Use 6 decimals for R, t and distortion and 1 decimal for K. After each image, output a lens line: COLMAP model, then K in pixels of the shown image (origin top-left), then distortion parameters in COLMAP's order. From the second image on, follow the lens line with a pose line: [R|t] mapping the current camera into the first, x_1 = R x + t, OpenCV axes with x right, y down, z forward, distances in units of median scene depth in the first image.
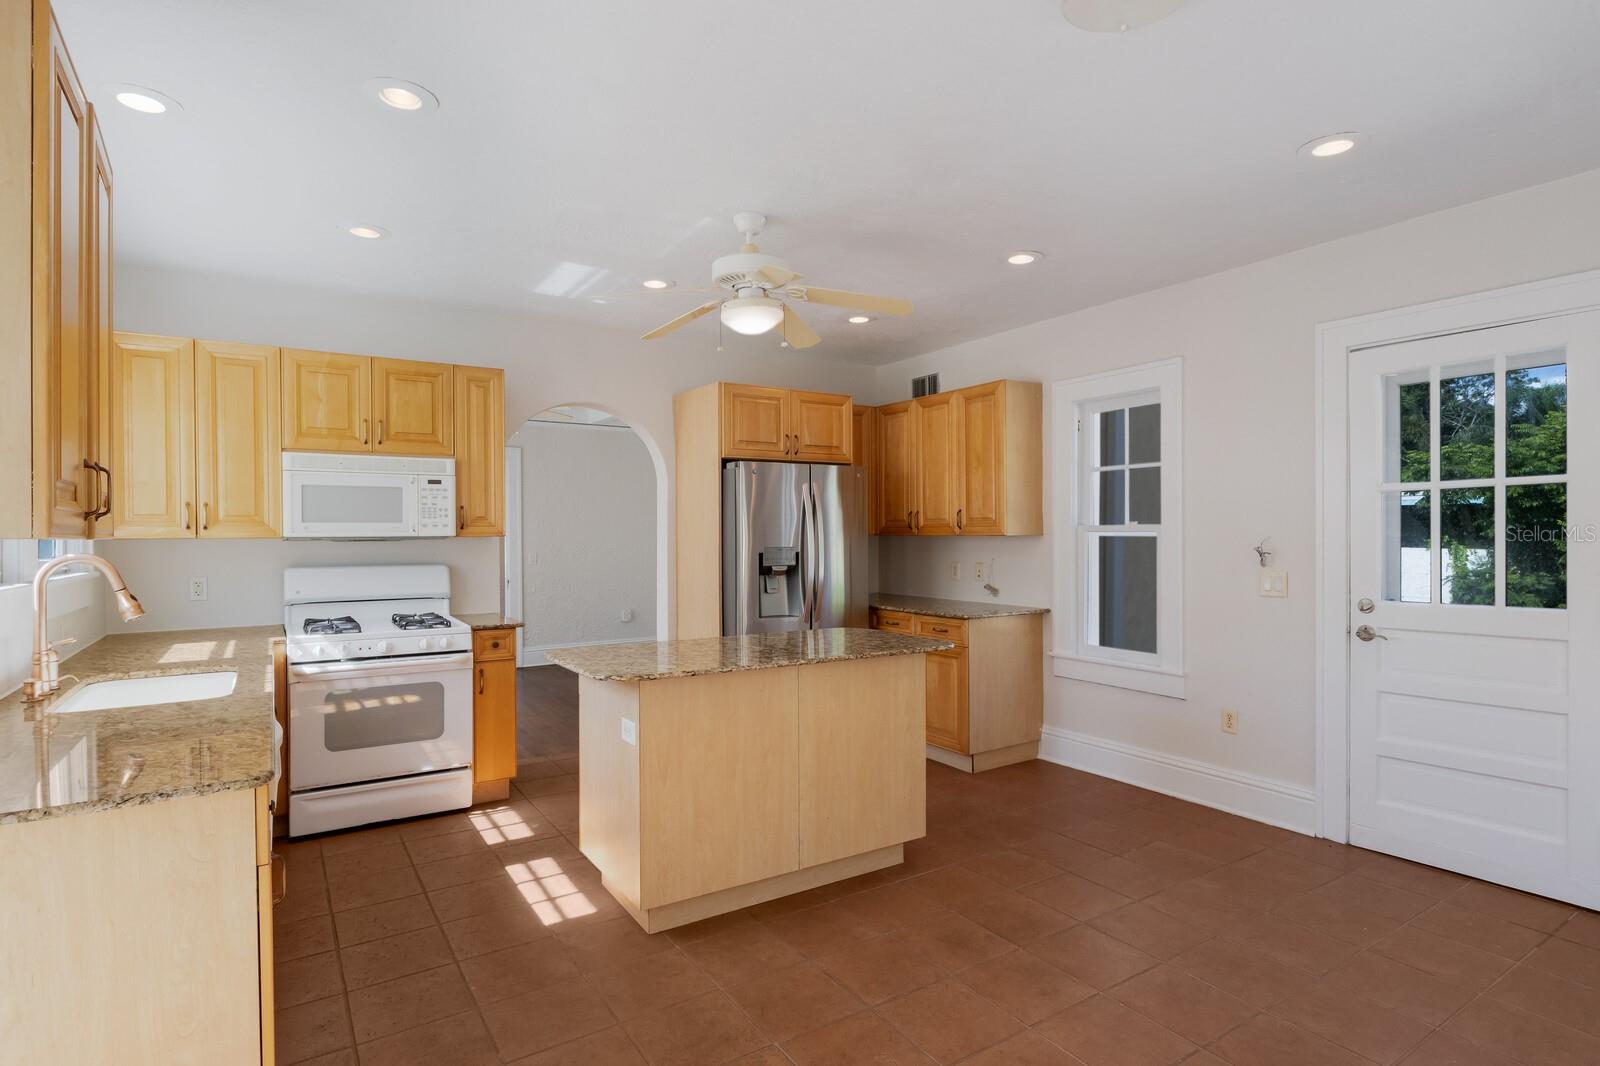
lens RADIAL K [[839.5, 0, 804.2], [0, 839.5, 536.7], [0, 0, 1]] dist [-0.011930, 0.000434]
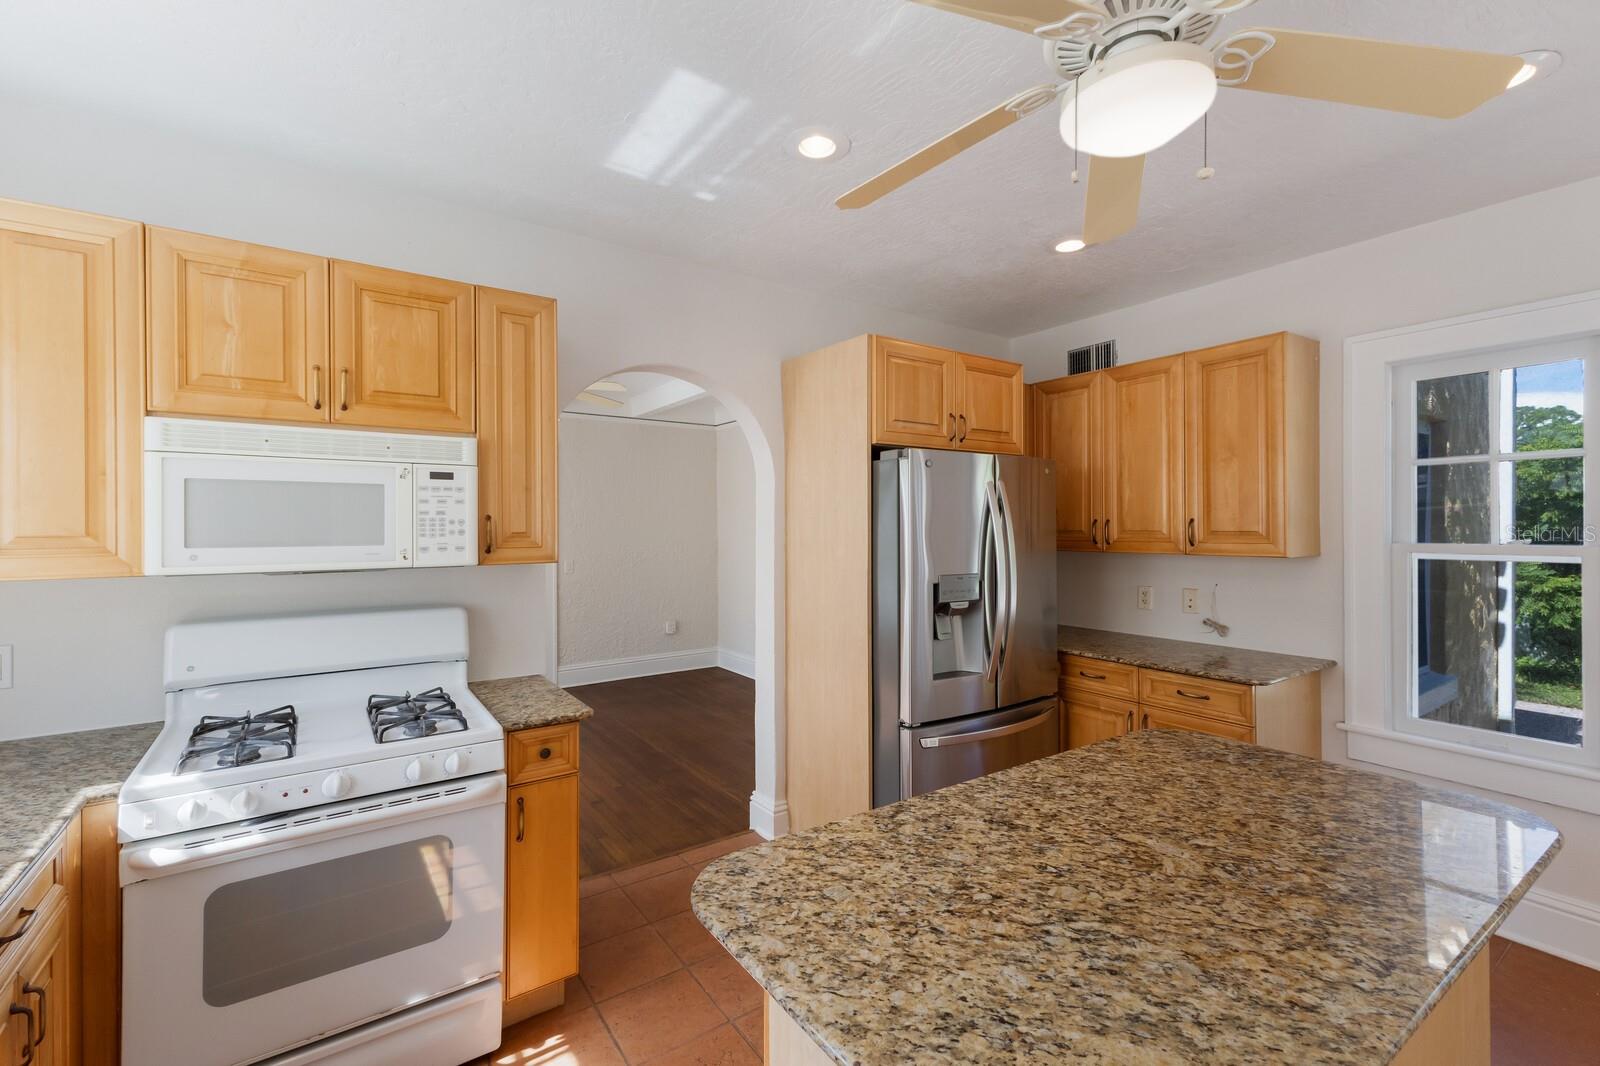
lens RADIAL K [[702.0, 0, 802.3], [0, 702.0, 524.5], [0, 0, 1]] dist [0.012493, -0.000465]
pose [[0.999527, 0.001253, 0.030726, -0.196754], [-0.000980, 0.999960, -0.008887, -0.025814], [-0.030736, 0.008852, 0.999488, 0.483301]]
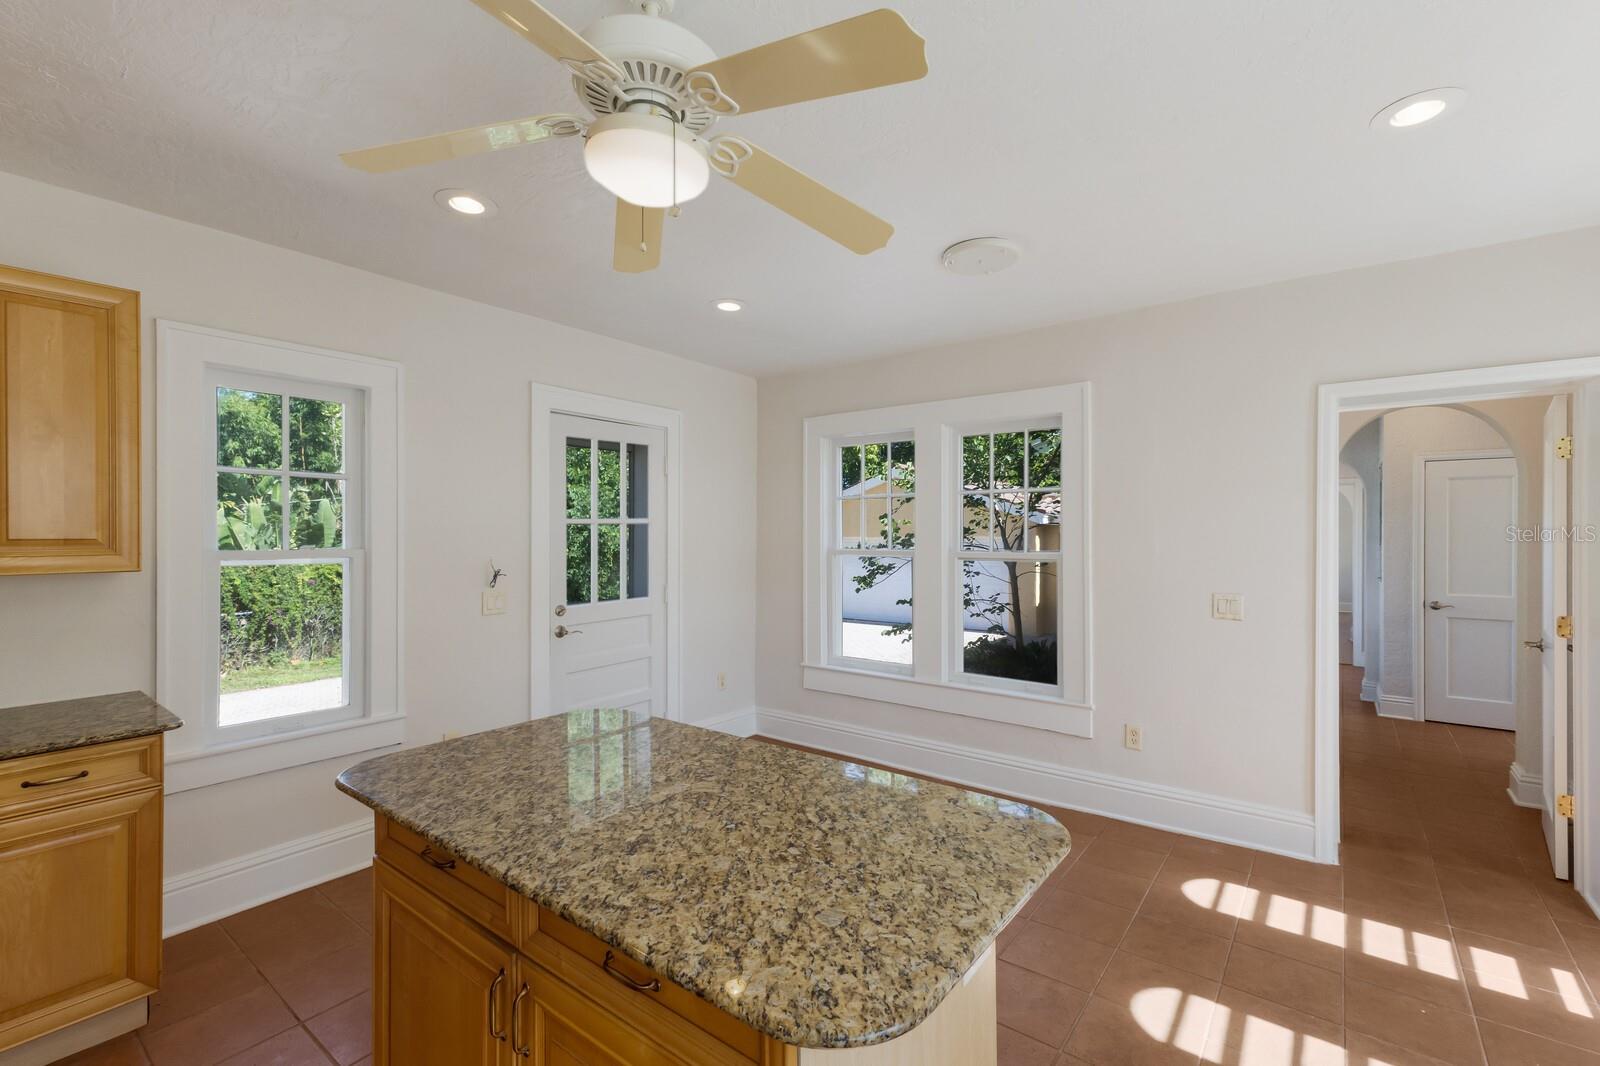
lens RADIAL K [[702.0, 0, 804.1], [0, 702.0, 538.8], [0, 0, 1]] dist [0.012493, -0.000465]
pose [[-0.341622, 0.000144, 0.939837, -0.396381], [0.008128, 0.999963, 0.002801, -0.023583], [-0.939802, 0.008596, -0.341611, 0.827251]]
